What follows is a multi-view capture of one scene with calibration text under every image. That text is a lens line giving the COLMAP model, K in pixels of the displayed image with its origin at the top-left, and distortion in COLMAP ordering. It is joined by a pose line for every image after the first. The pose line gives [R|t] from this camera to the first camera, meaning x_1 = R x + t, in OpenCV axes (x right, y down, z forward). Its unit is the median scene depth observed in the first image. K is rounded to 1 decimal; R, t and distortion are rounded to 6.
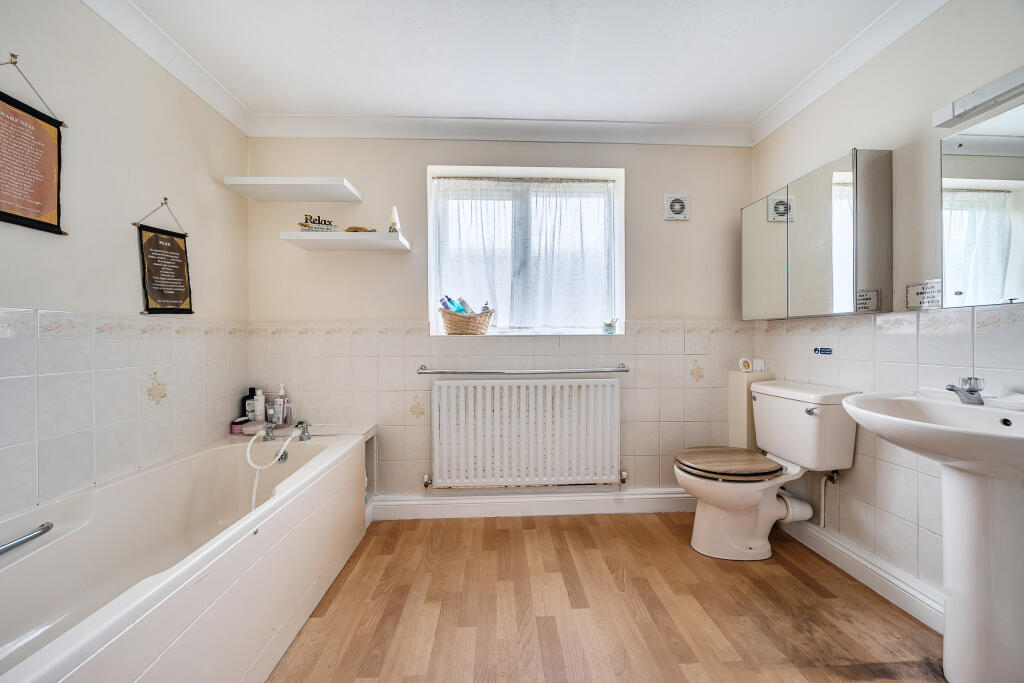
lens RADIAL K [[343.9, 0, 510.1], [0, 343.9, 340.9], [0, 0, 1]] dist [-0.006619, -0.000014]
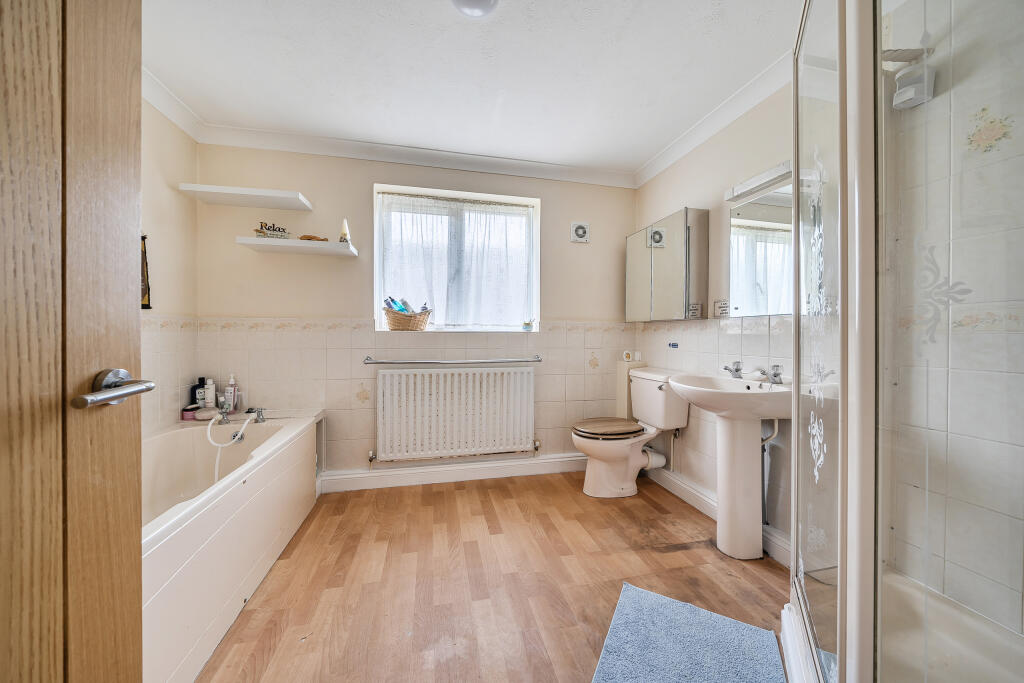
lens RADIAL K [[343.9, 0, 512.8], [0, 343.9, 335.2], [0, 0, 1]] dist [-0.006619, -0.000014]
pose [[0.981578, 0.009175, 0.190842, 0.001863], [-0.008623, 0.999956, -0.003719, -0.001211], [-0.190868, 0.002005, 0.981614, -0.252641]]
